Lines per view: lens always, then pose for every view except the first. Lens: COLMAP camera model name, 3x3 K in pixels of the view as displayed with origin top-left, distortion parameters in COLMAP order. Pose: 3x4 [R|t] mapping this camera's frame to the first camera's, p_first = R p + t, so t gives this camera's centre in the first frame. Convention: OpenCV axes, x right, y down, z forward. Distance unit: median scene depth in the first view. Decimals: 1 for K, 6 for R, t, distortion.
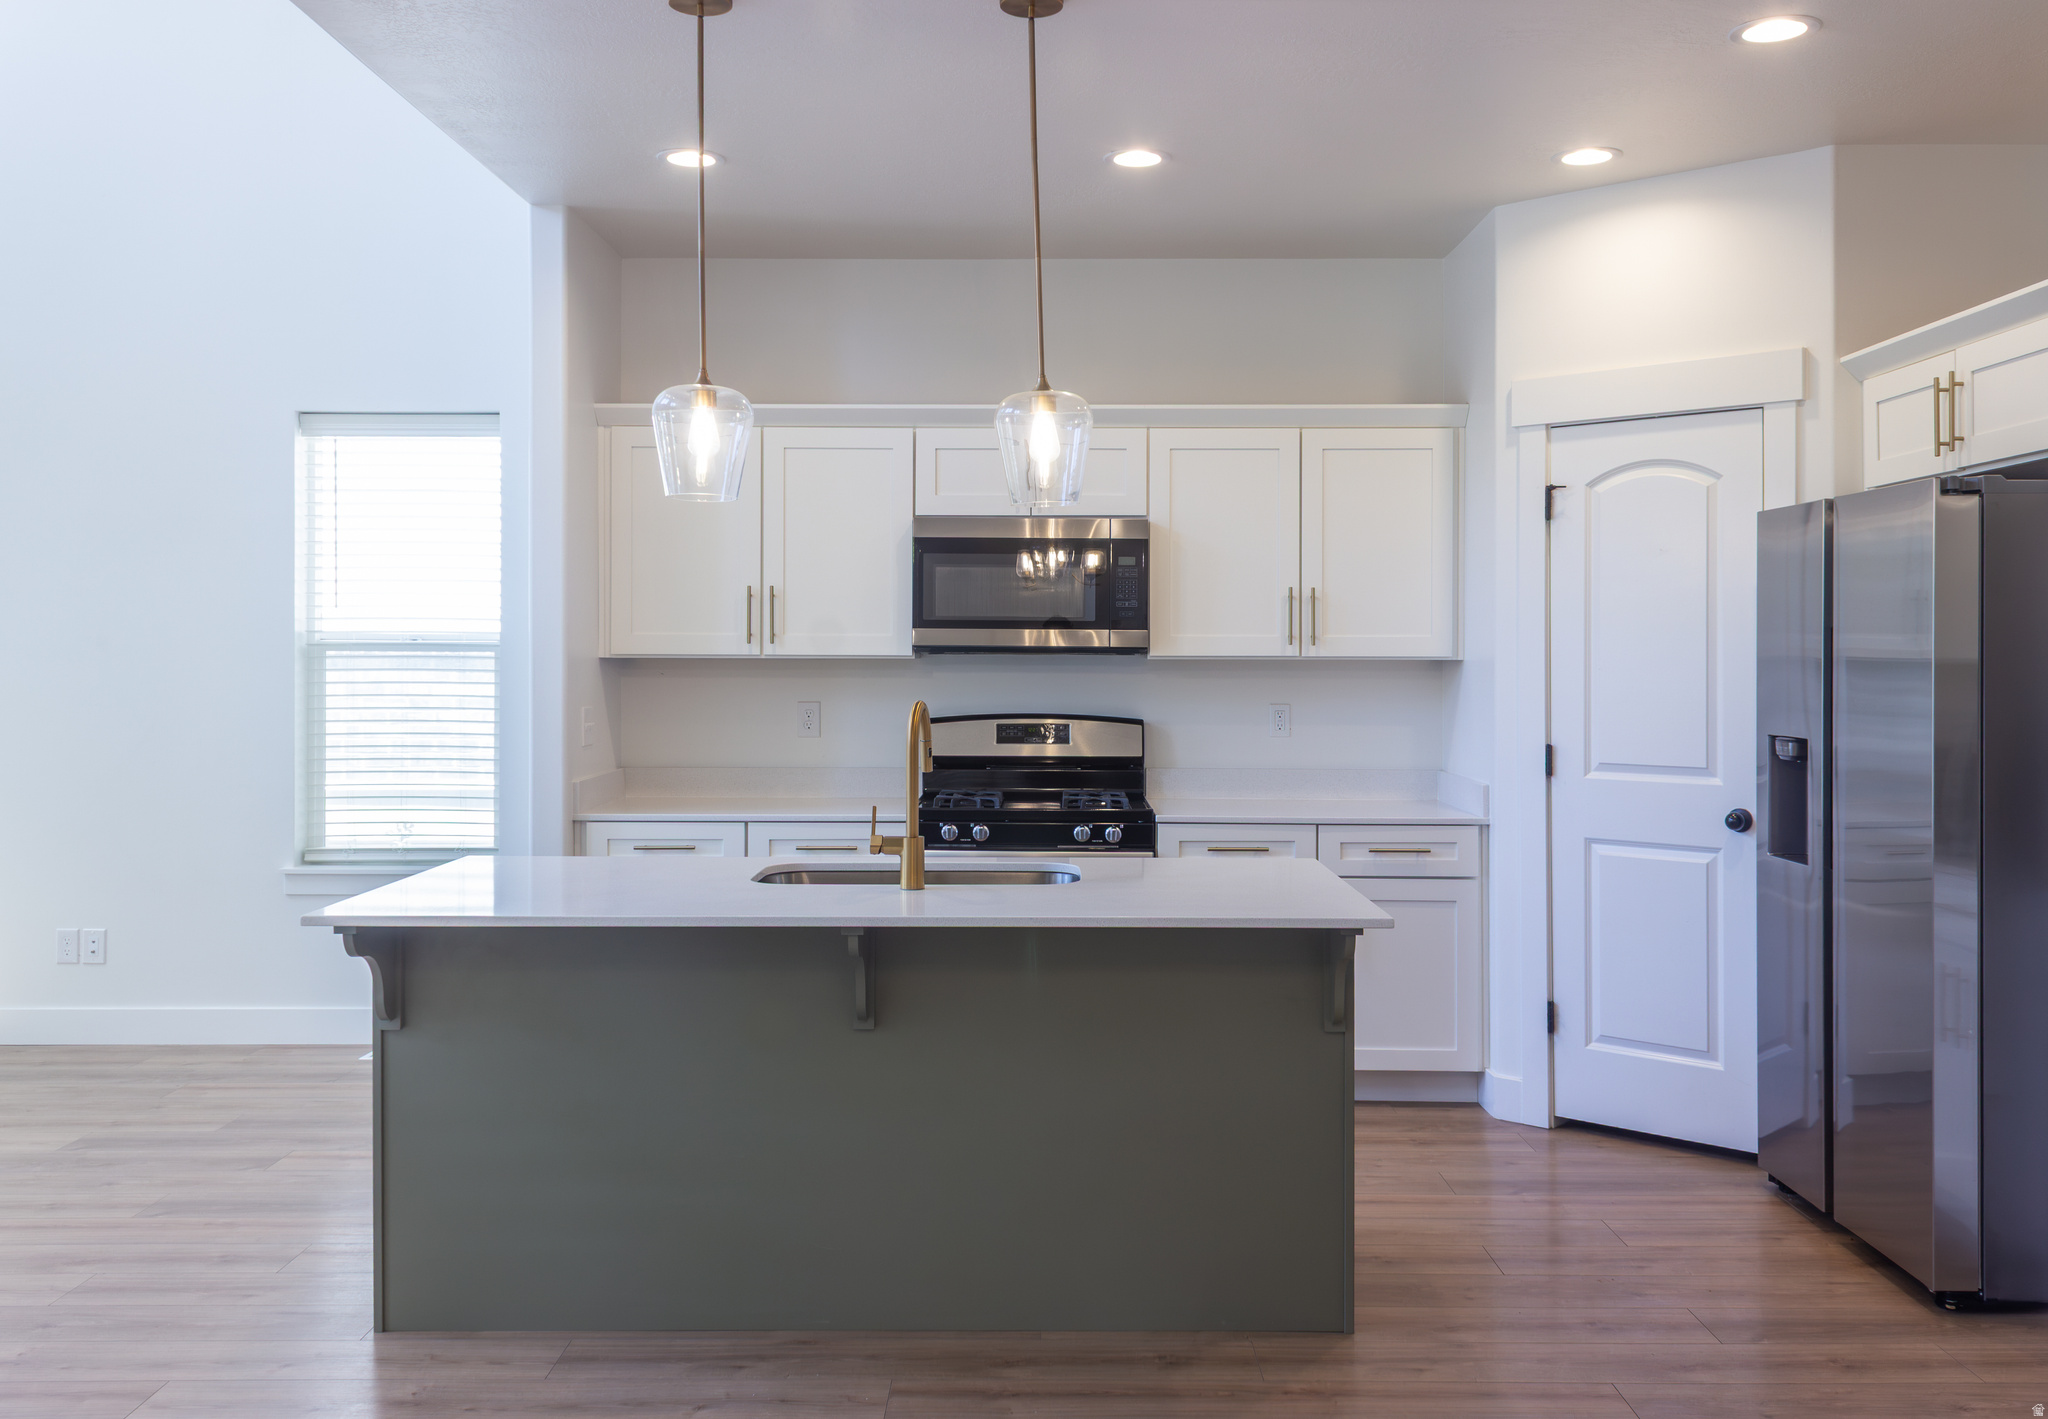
lens RADIAL K [[1881.4, 0, 1024.4], [0, 1881.4, 676.5], [0, 0, 1]] dist [0.111360, 0.001680]
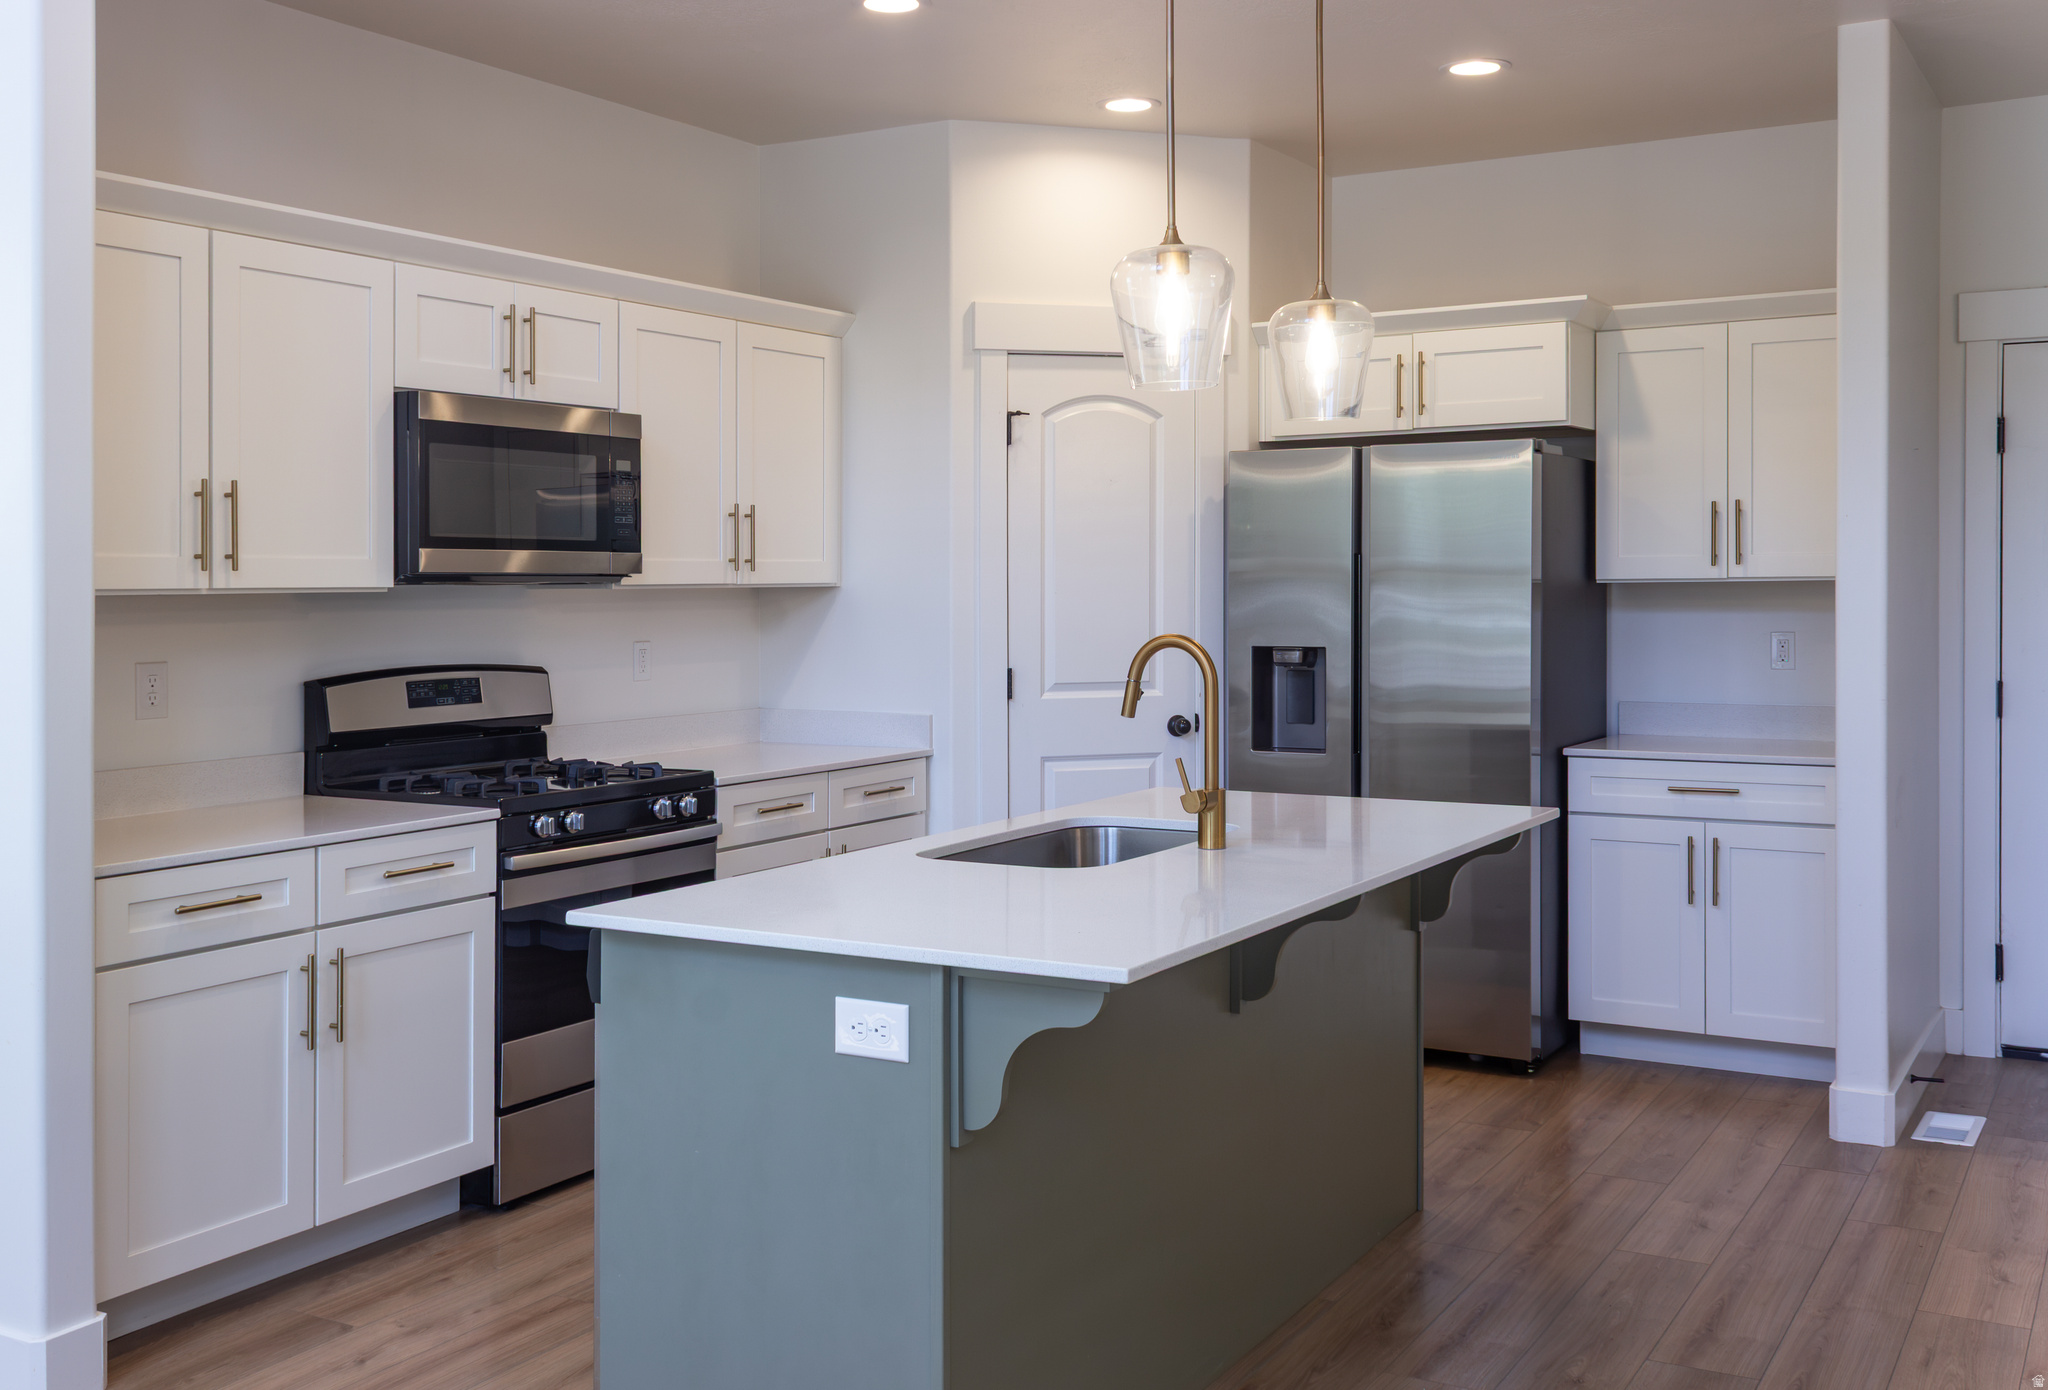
lens RADIAL K [[2047.2, 0, 1024.0], [0, 2047.2, 695.0], [0, 0, 1]] dist [0.094239, 0.003708]
pose [[0.485450, -0.055813, 0.872481, -0.651362], [0.019004, 0.998398, 0.053295, -0.008085], [-0.874058, -0.009291, 0.485733, 0.446690]]
